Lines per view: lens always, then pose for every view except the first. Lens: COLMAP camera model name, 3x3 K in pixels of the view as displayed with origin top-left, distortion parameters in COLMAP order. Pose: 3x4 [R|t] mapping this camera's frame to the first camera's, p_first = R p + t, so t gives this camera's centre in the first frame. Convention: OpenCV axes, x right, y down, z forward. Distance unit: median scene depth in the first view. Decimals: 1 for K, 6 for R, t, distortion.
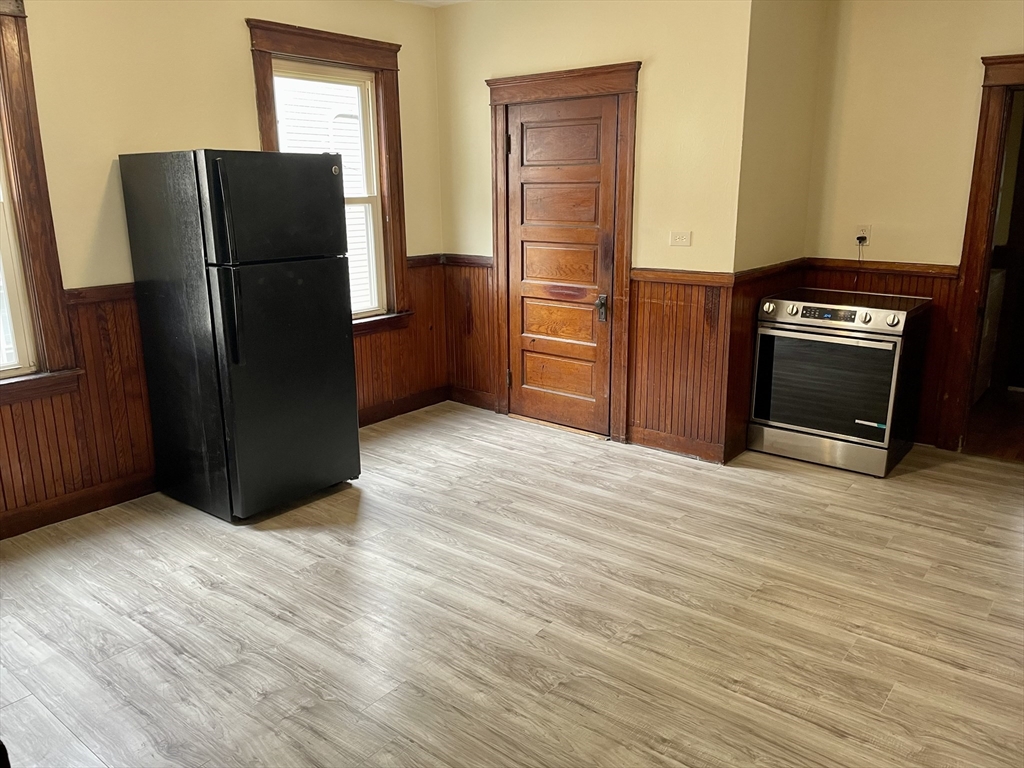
lens RADIAL K [[774.7, 0, 514.9], [0, 774.7, 379.6], [0, 0, 1]] dist [0.079605, -0.101327]
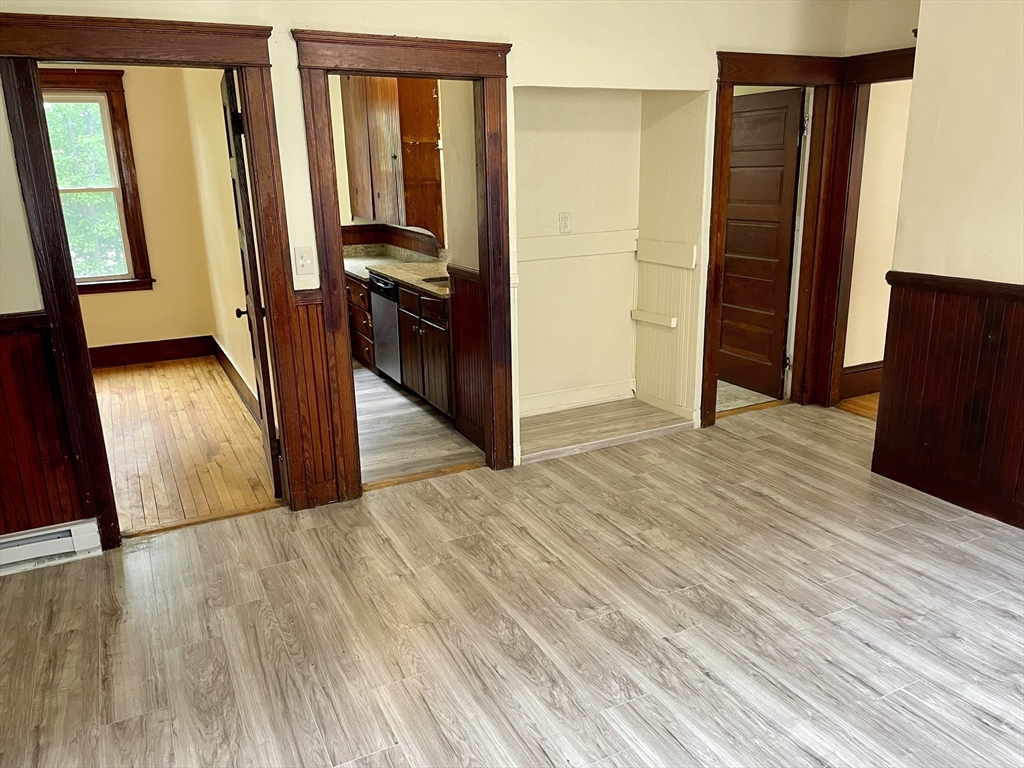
lens RADIAL K [[774.7, 0, 518.4], [0, 774.7, 382.0], [0, 0, 1]] dist [0.079605, -0.101327]
pose [[-0.909665, -0.082165, 0.407135, -0.136205], [0.129424, 0.875356, 0.465833, -0.377944], [-0.394663, 0.476445, -0.785647, 1.459736]]
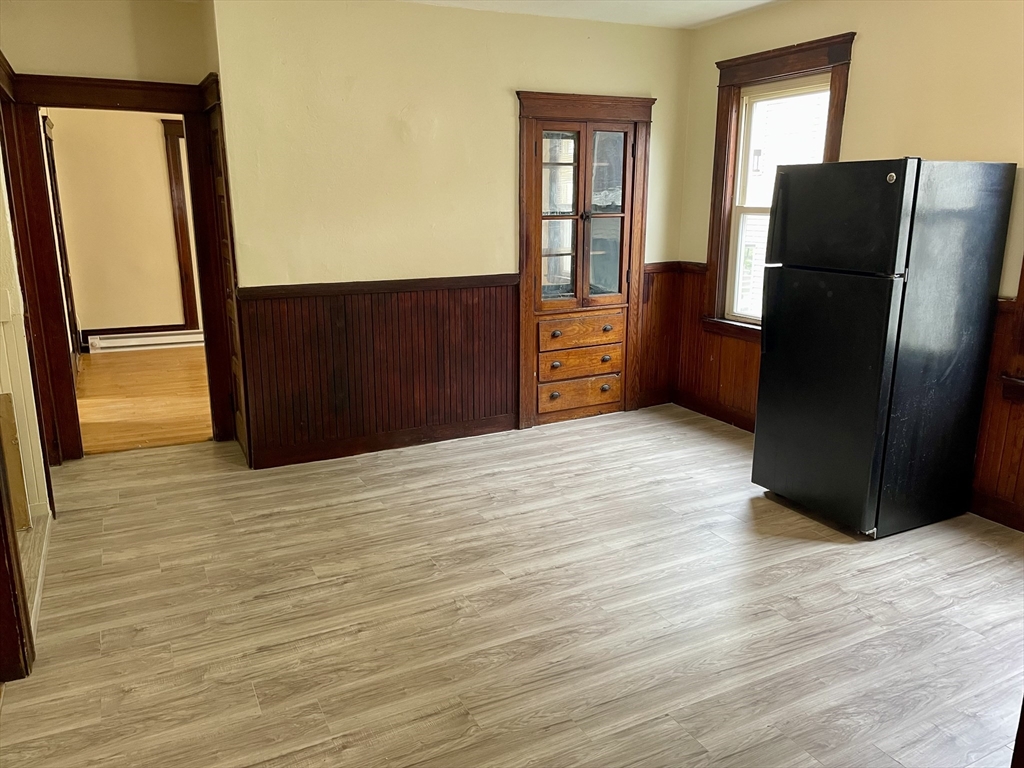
lens RADIAL K [[774.7, 0, 519.7], [0, 774.7, 379.4], [0, 0, 1]] dist [0.079605, -0.101327]
pose [[-0.408771, 0.218279, -0.886149, 0.862138], [-0.219114, 0.919104, 0.327471, -0.292651], [0.885943, 0.328029, -0.327875, 1.124941]]
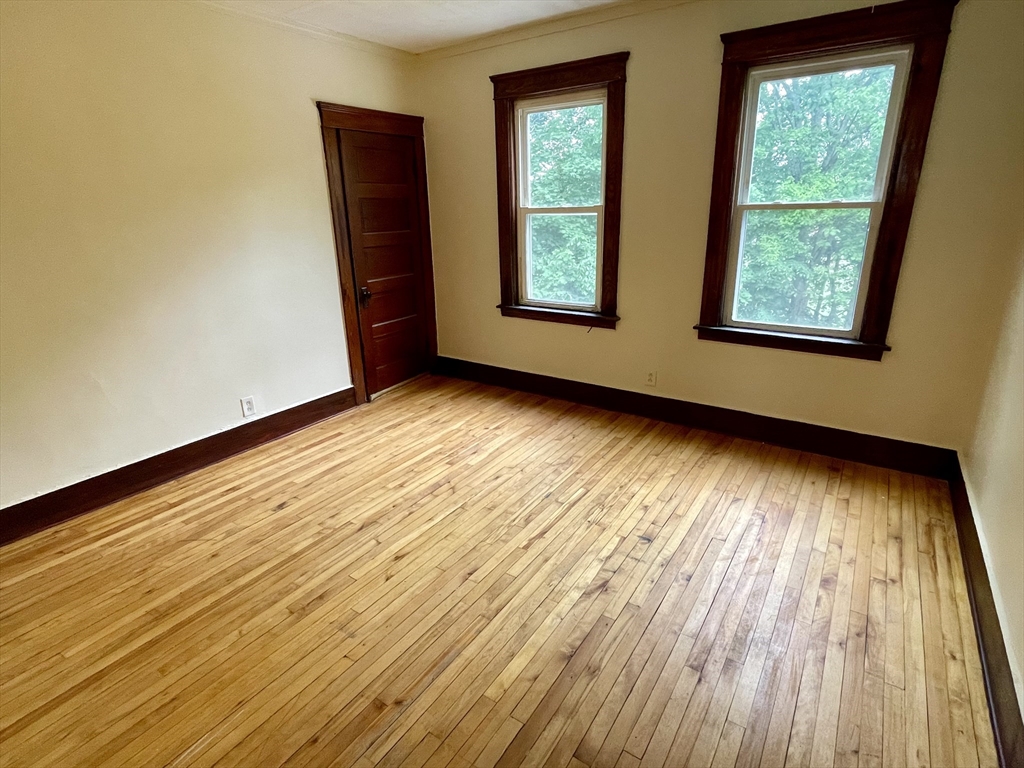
lens RADIAL K [[530.8, 0, 516.1], [0, 530.8, 380.7], [0, 0, 1]] dist [-0.003028, 0.001051]
pose [[-0.071399, -0.295951, 0.952531, 0.768656], [0.257978, 0.916996, 0.304247, -0.161368], [-0.963509, 0.267455, 0.010876, 0.702164]]
